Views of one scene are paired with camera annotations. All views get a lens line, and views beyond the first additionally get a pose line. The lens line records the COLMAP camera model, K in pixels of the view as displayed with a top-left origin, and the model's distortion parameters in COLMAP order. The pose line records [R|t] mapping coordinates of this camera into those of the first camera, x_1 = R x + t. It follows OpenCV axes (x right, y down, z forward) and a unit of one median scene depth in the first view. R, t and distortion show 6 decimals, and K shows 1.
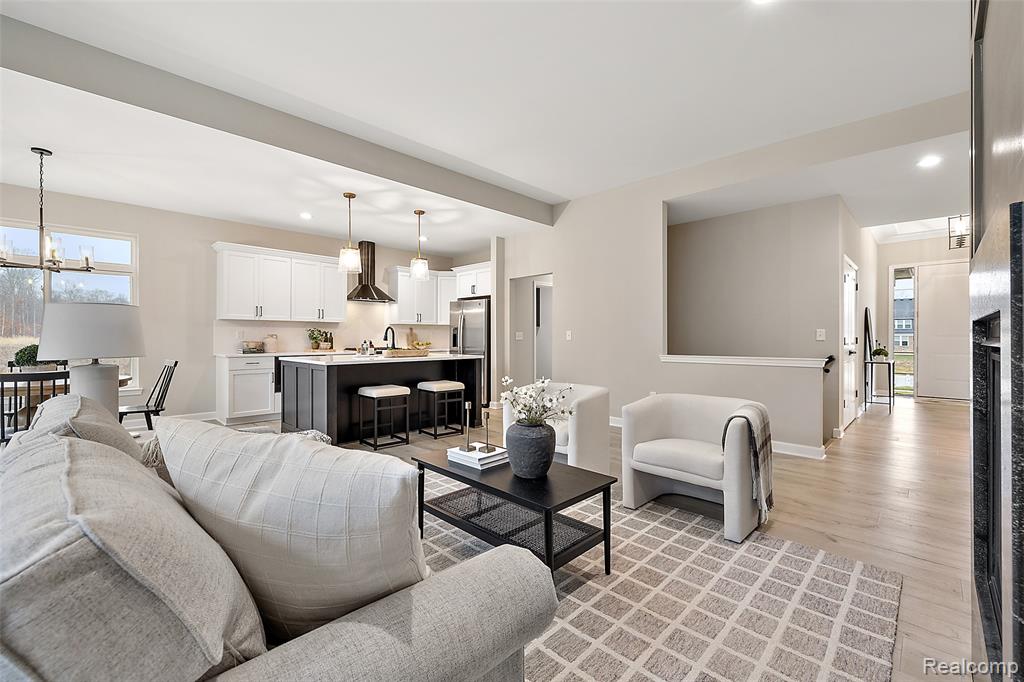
lens RADIAL K [[437.0, 0, 512.5], [0, 437.0, 335.3], [0, 0, 1]] dist [0.000416, 0.000038]
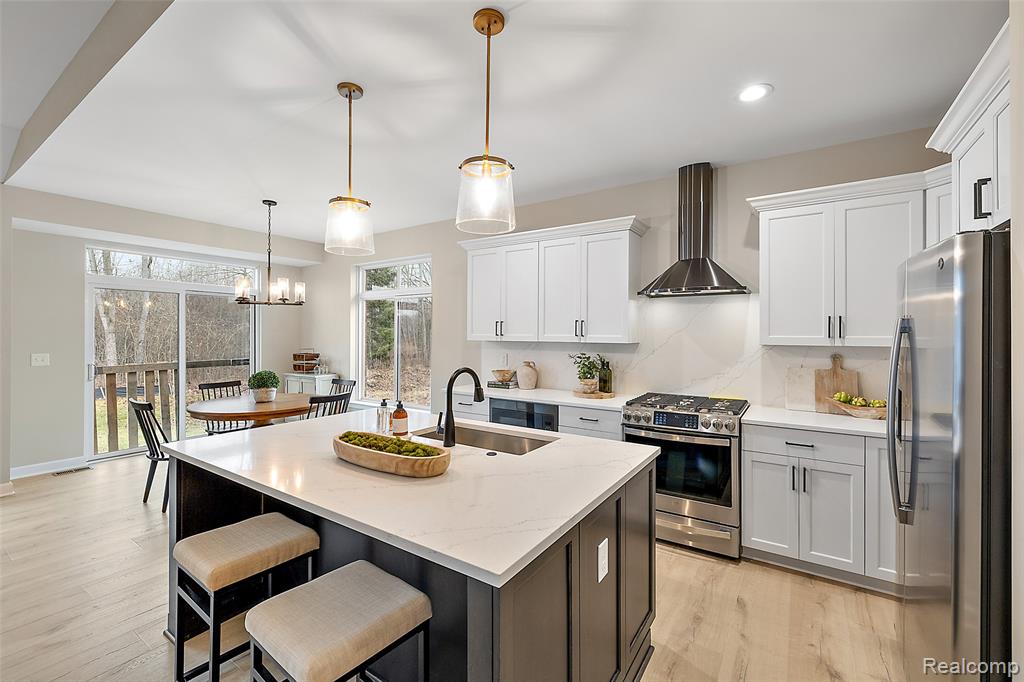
lens RADIAL K [[437.0, 0, 513.9], [0, 437.0, 335.2], [0, 0, 1]] dist [0.000416, 0.000038]
pose [[0.186045, 0.002344, -0.982538, 0.090964], [-0.000571, 0.999997, 0.002278, -0.039538], [0.982541, 0.000137, 0.186046, 0.774001]]
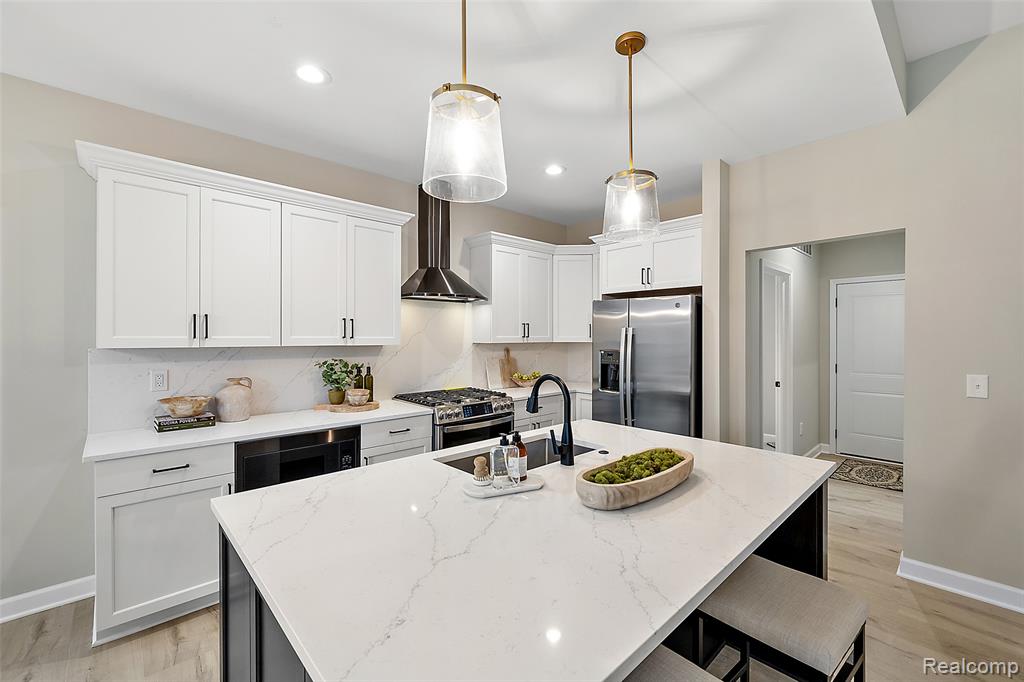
lens RADIAL K [[437.0, 0, 514.1], [0, 437.0, 333.8], [0, 0, 1]] dist [0.000416, 0.000038]
pose [[0.999229, -0.001882, -0.039212, -0.234665], [0.001837, 0.999998, -0.001194, -0.040295], [0.039214, 0.001121, 0.999230, 0.522314]]
